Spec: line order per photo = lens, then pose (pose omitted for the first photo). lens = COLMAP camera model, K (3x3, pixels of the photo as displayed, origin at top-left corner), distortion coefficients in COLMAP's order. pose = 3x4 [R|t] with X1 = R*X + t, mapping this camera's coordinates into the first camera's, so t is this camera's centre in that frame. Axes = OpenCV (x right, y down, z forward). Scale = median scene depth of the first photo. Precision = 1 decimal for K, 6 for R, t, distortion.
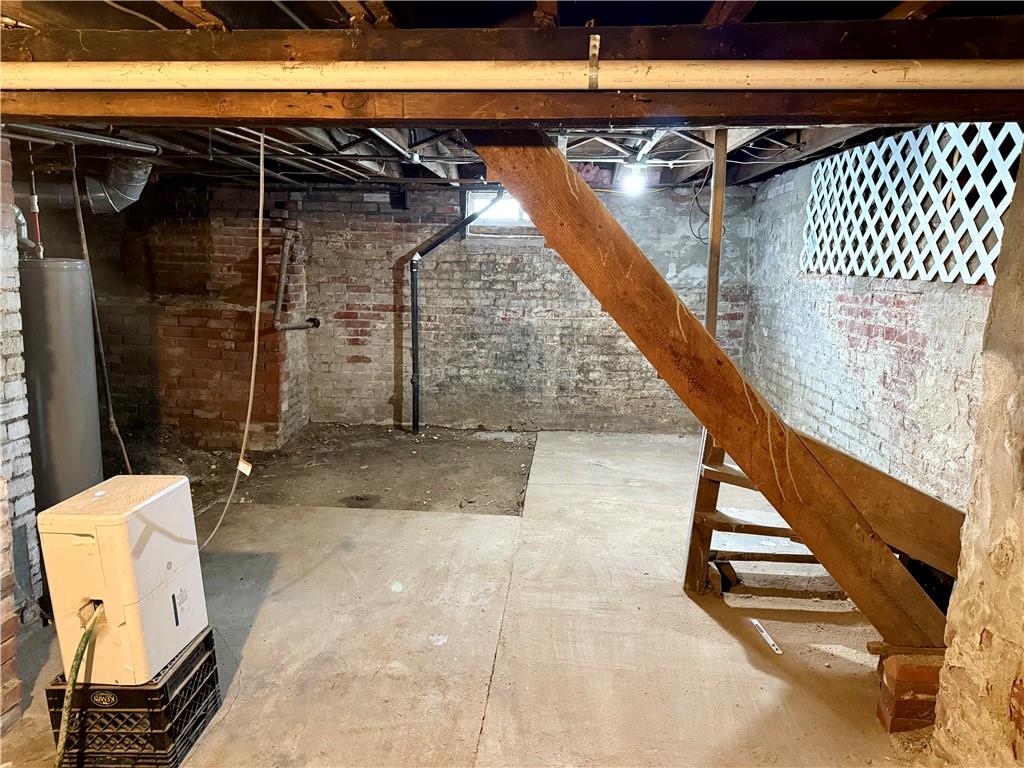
lens RADIAL K [[724.6, 0, 514.9], [0, 724.6, 387.4], [0, 0, 1]] dist [0.030604, -0.034860]
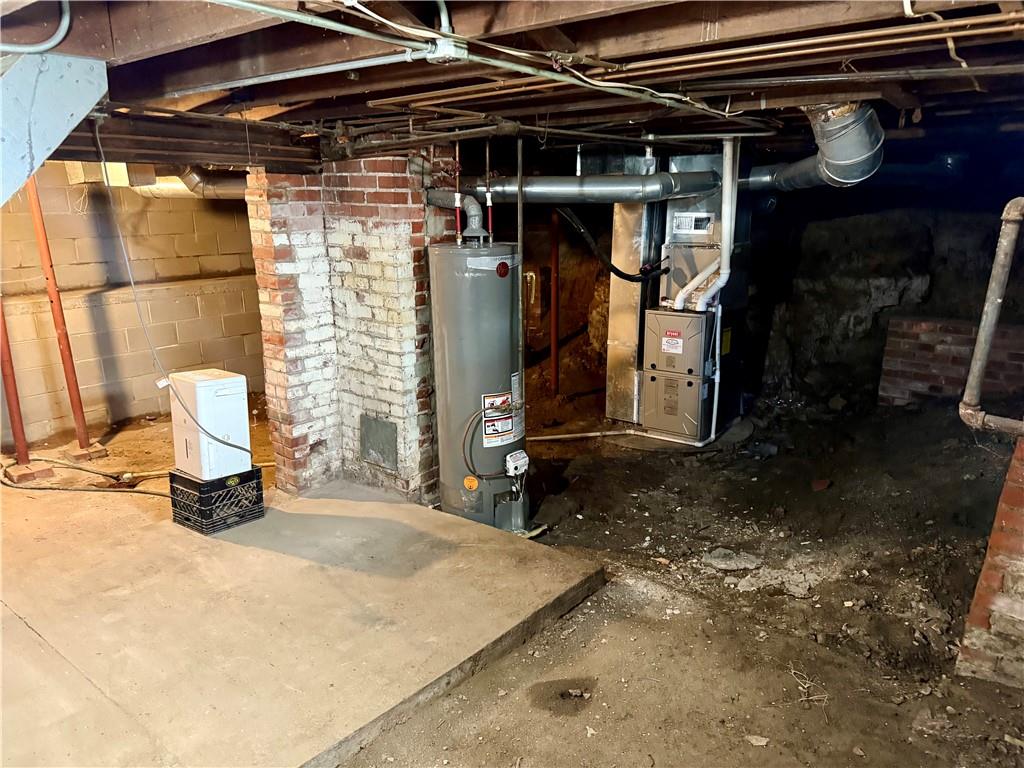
lens RADIAL K [[724.6, 0, 521.0], [0, 724.6, 376.1], [0, 0, 1]] dist [0.030604, -0.034860]
pose [[-0.559170, 0.184055, -0.808364, 0.333792], [-0.146393, 0.937804, 0.314791, -0.377751], [0.816026, 0.294360, -0.497448, 1.798391]]
